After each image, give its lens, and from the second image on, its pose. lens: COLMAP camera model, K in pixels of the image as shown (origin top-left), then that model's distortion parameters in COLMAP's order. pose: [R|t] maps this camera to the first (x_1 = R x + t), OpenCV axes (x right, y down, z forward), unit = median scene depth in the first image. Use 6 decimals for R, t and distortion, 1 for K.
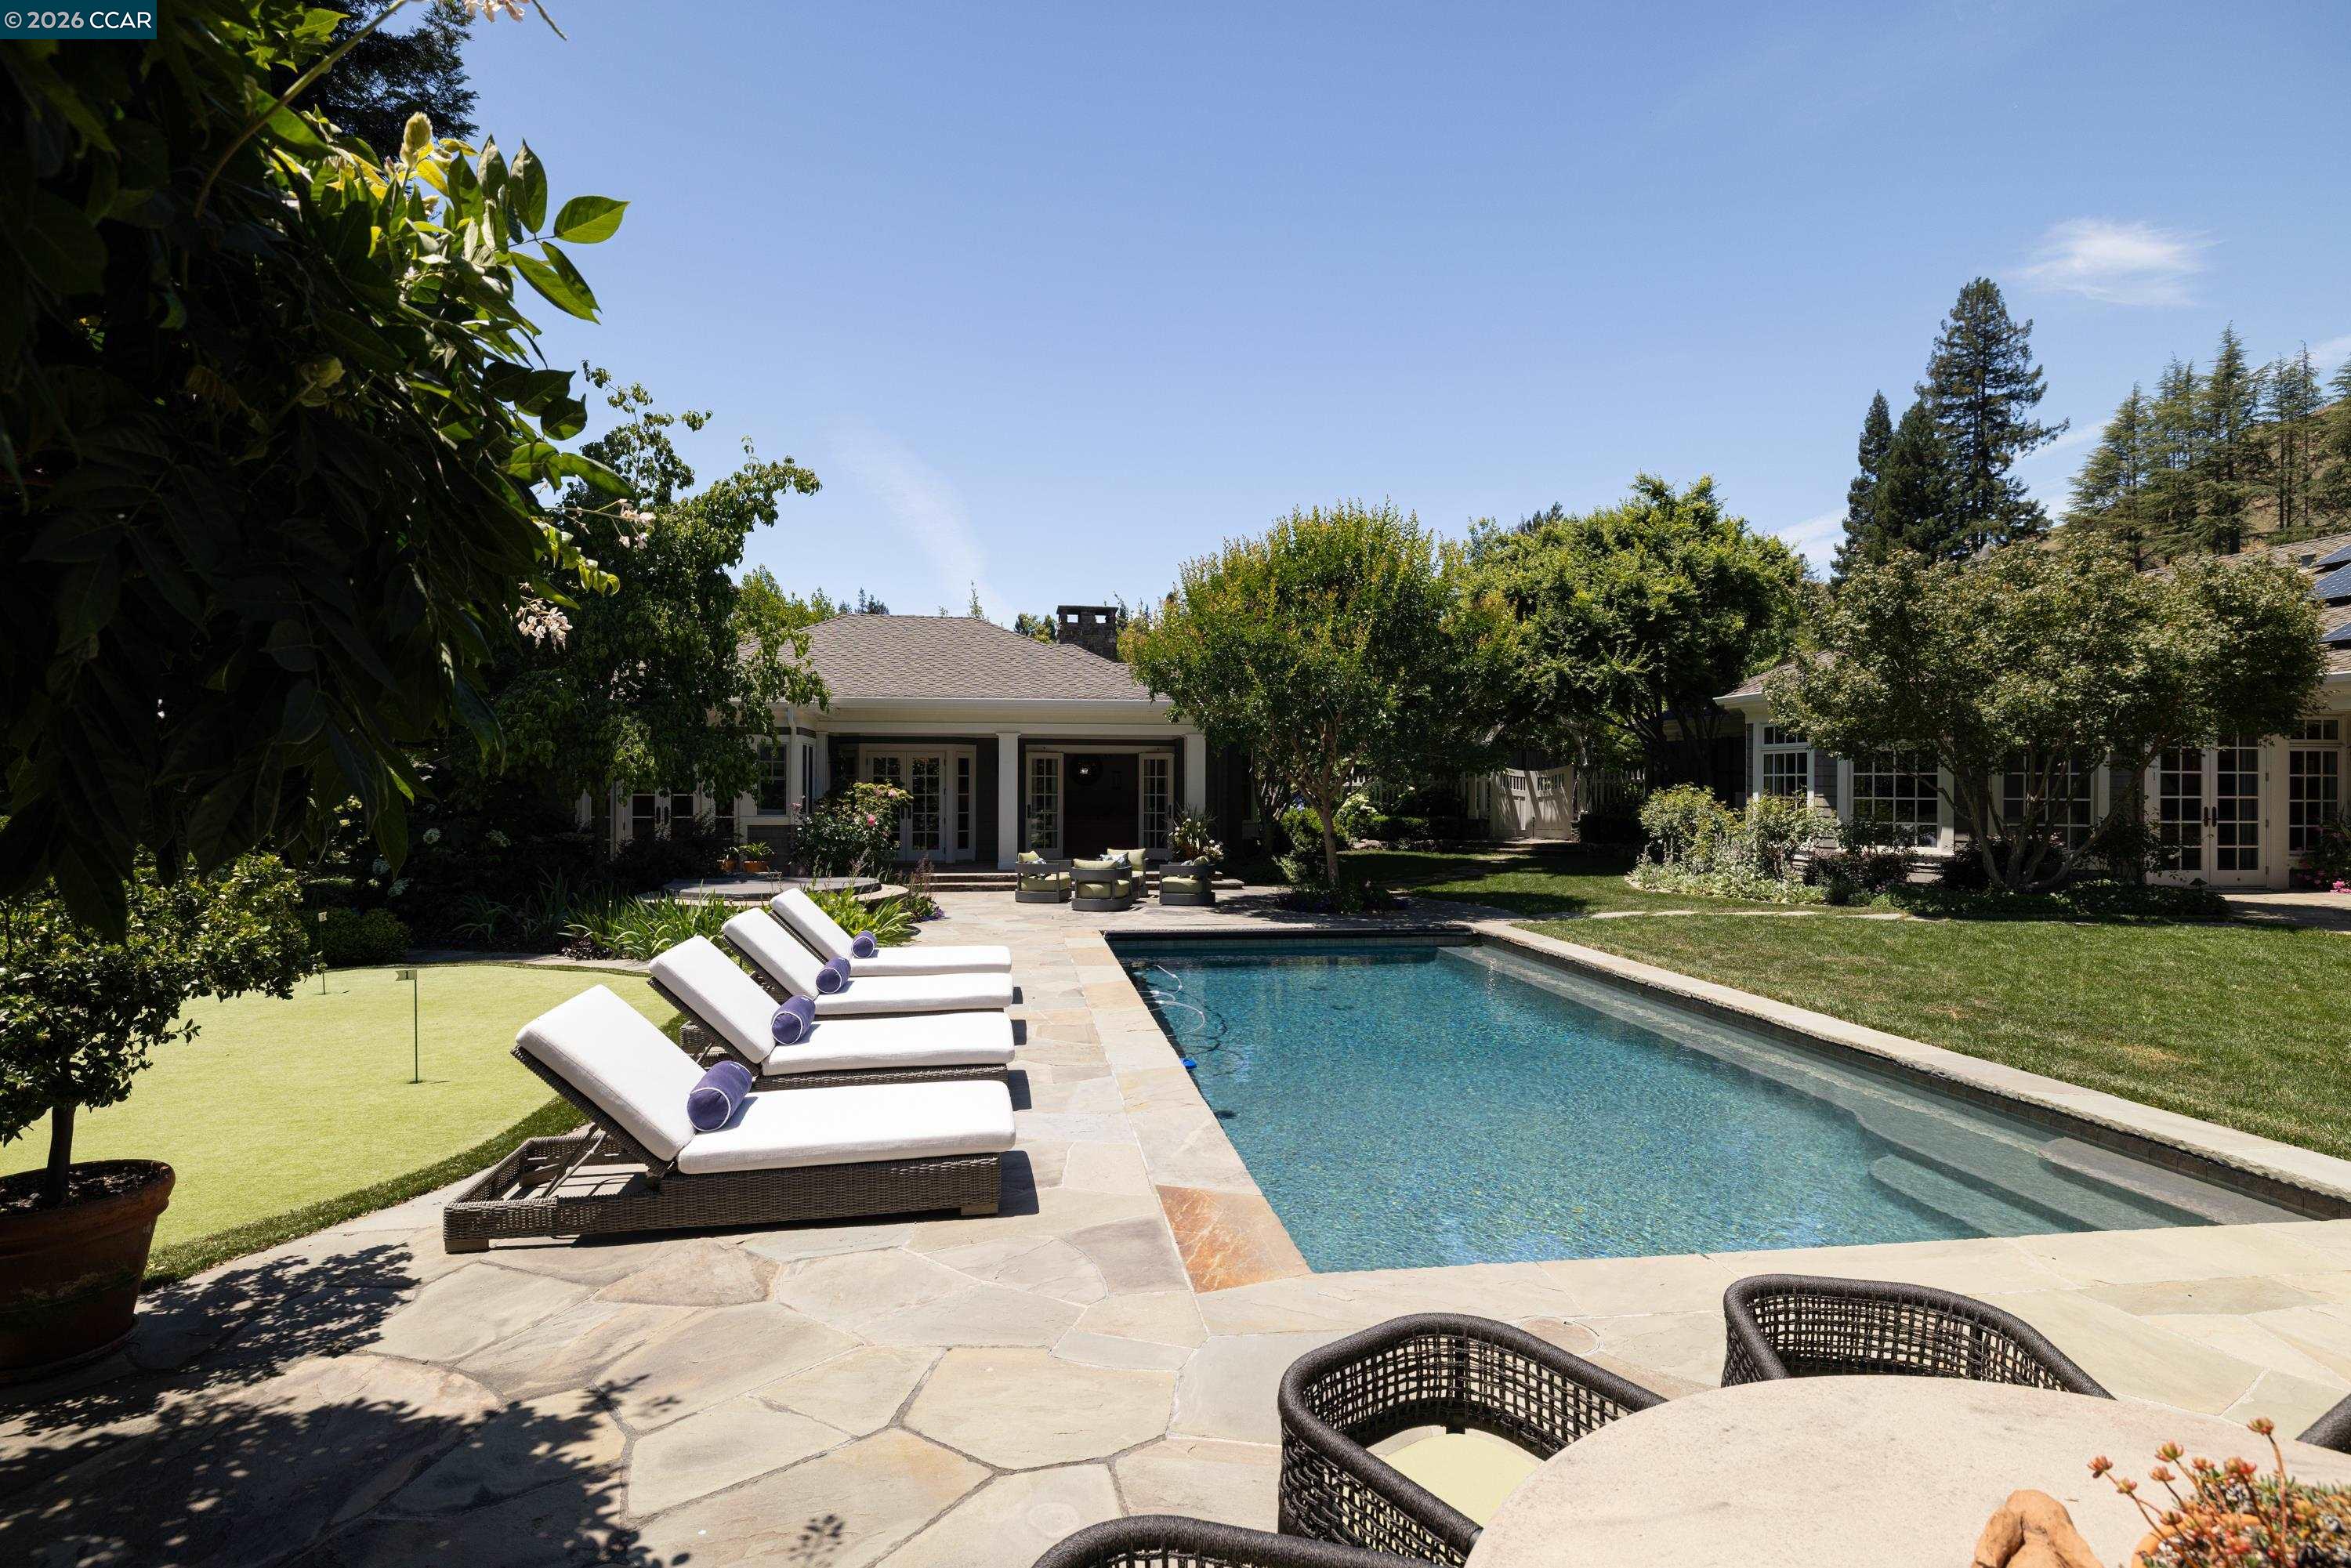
lens RADIAL K [[1178.3, 0, 1177.1], [0, 1178.3, 788.3], [0, 0, 1]] dist [-0.002372, 0.001025]
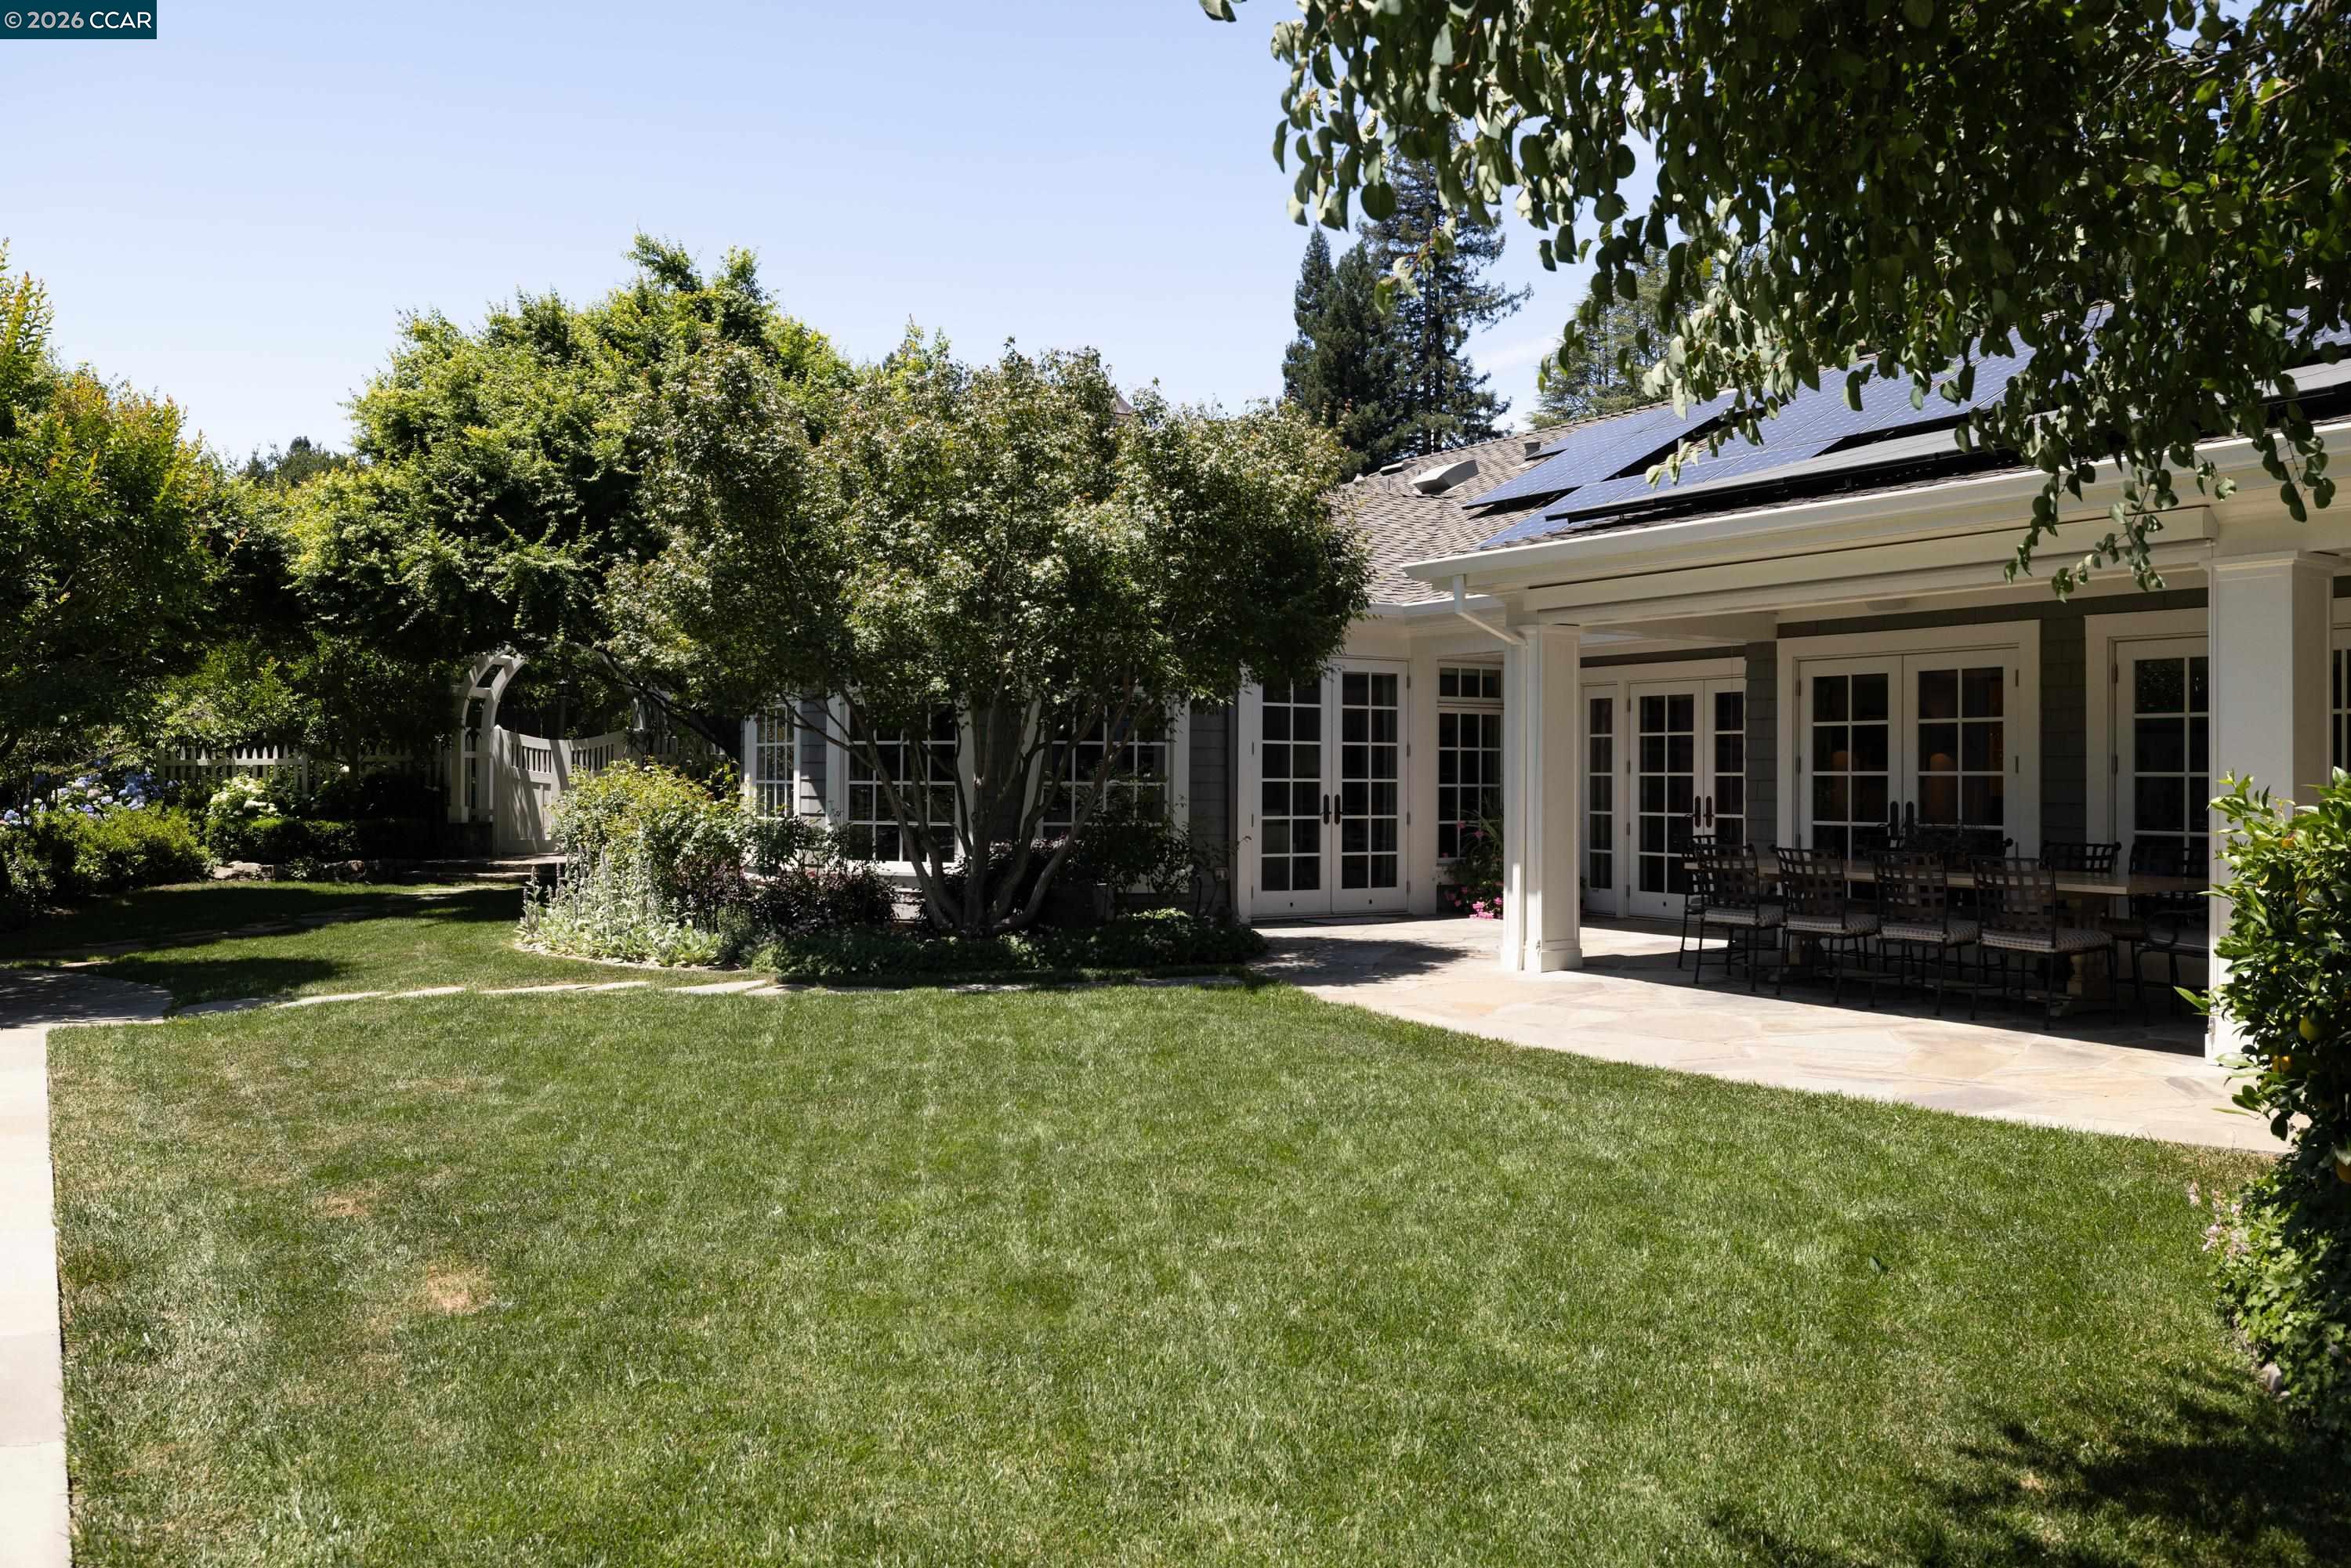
lens RADIAL K [[1759.4, 0, 1173.6], [0, 1759.4, 784.0], [0, 0, 1]] dist [0.039881, -0.000786]
pose [[0.926762, -0.001572, 0.375647, 0.254316], [-0.000252, 0.999988, 0.004807, 0.002964], [-0.375650, -0.004550, 0.926750, 0.063831]]
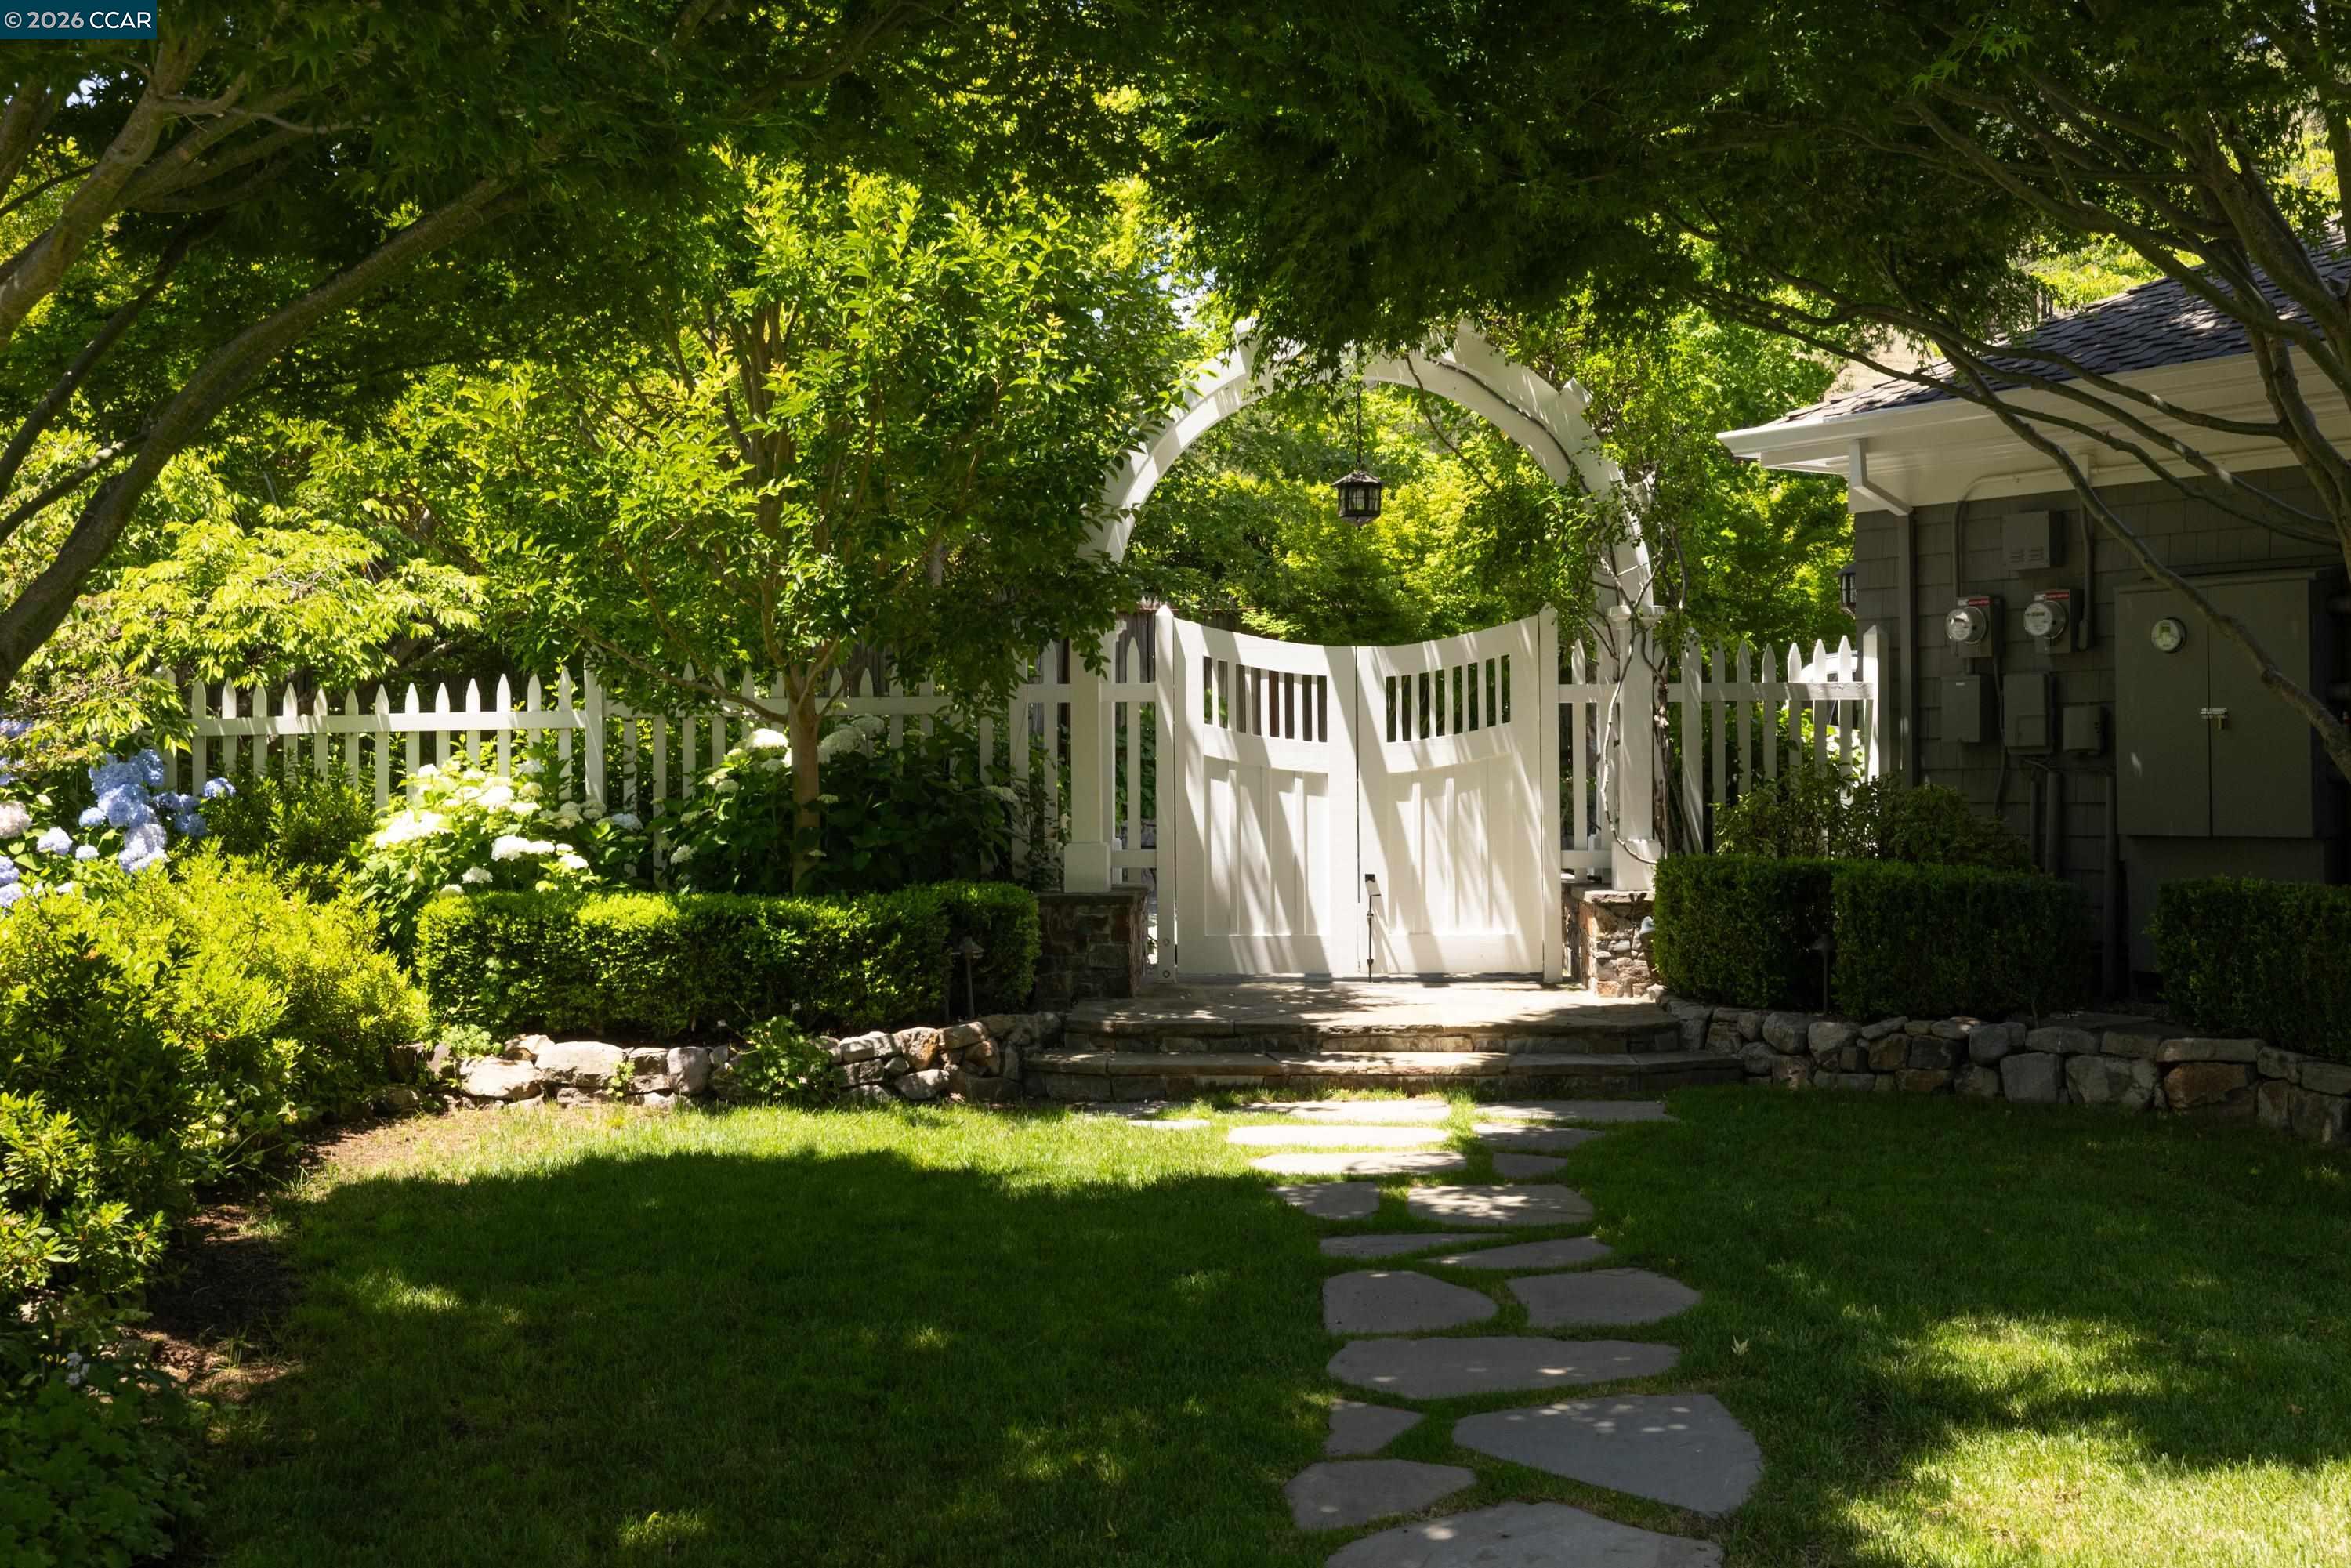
lens RADIAL K [[2383.3, 0, 1174.8], [0, 2383.3, 777.6], [0, 0, 1]] dist [0.000217, 0.000000]
pose [[0.895135, -0.012875, 0.445610, 0.090061], [0.011779, 0.999917, 0.005229, 0.005115], [-0.445640, 0.000568, 0.895212, 0.652985]]
